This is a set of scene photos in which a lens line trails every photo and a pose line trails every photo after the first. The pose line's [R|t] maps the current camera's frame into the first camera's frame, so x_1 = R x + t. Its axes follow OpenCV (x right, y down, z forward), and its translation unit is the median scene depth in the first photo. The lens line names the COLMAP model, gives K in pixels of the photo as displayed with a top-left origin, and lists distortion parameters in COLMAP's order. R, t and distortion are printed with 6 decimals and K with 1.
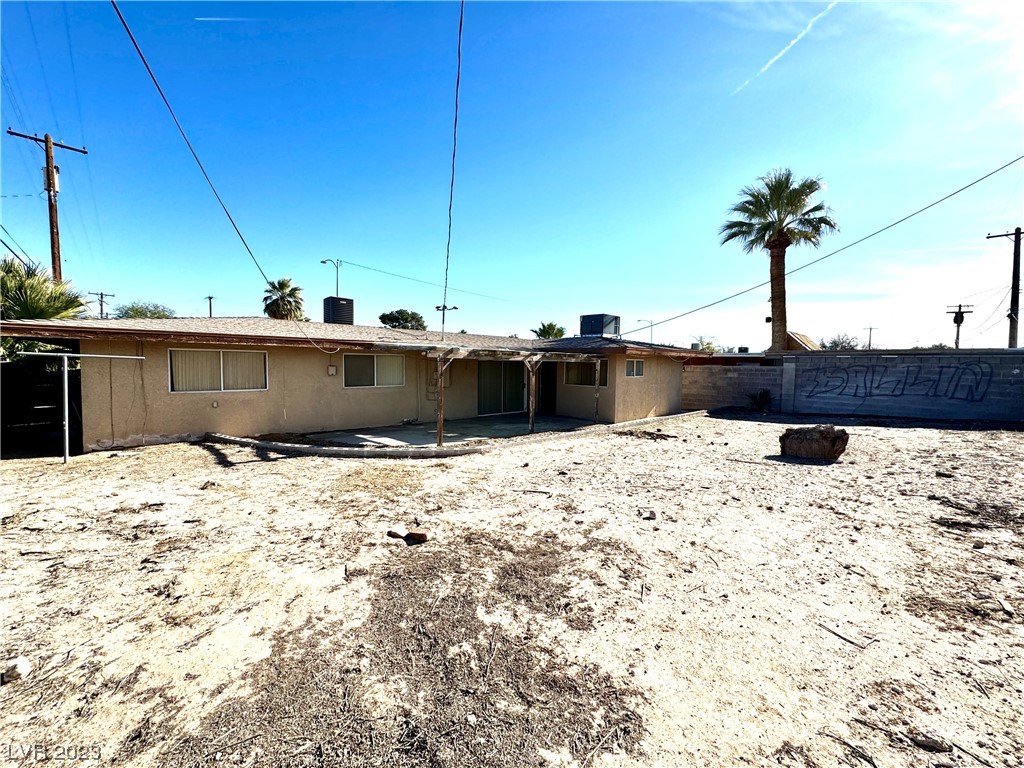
lens RADIAL K [[408.7, 0, 512.0], [0, 408.7, 384.0], [0, 0, 1]] dist [-0.001093, -0.000130]
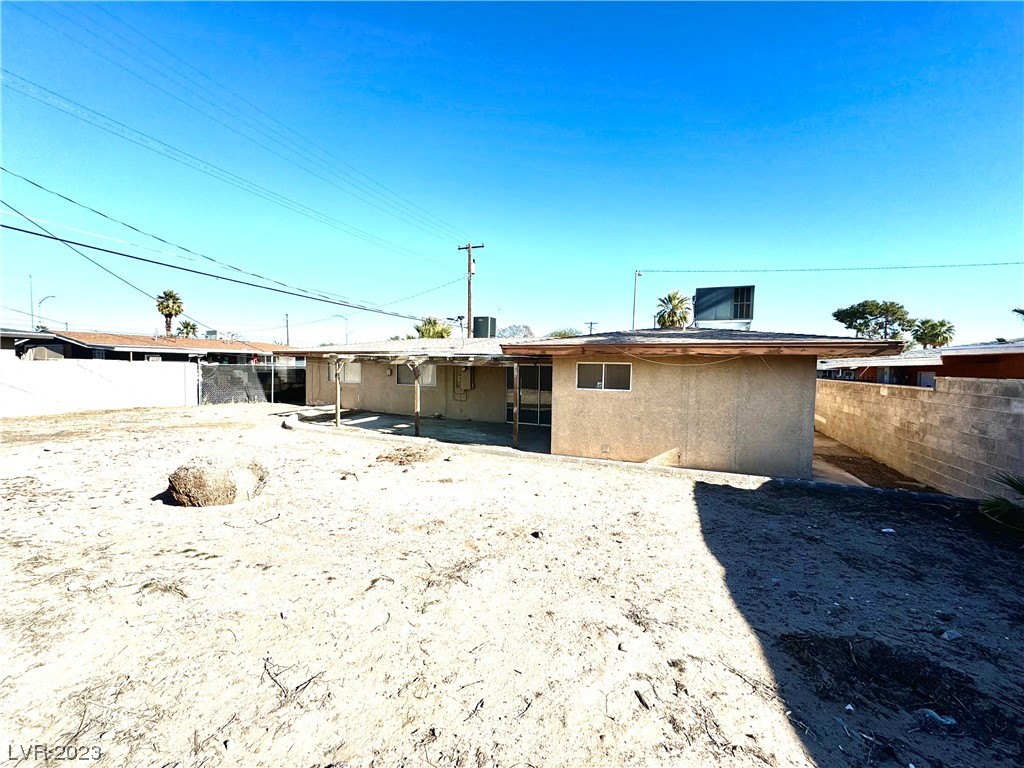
lens RADIAL K [[408.7, 0, 512.0], [0, 408.7, 384.0], [0, 0, 1]] dist [-0.001093, -0.000130]
pose [[0.393416, 0.035526, -0.918674, 0.656026], [-0.056655, 0.998291, 0.014343, -0.022564], [0.917613, 0.046405, 0.394756, 0.492148]]
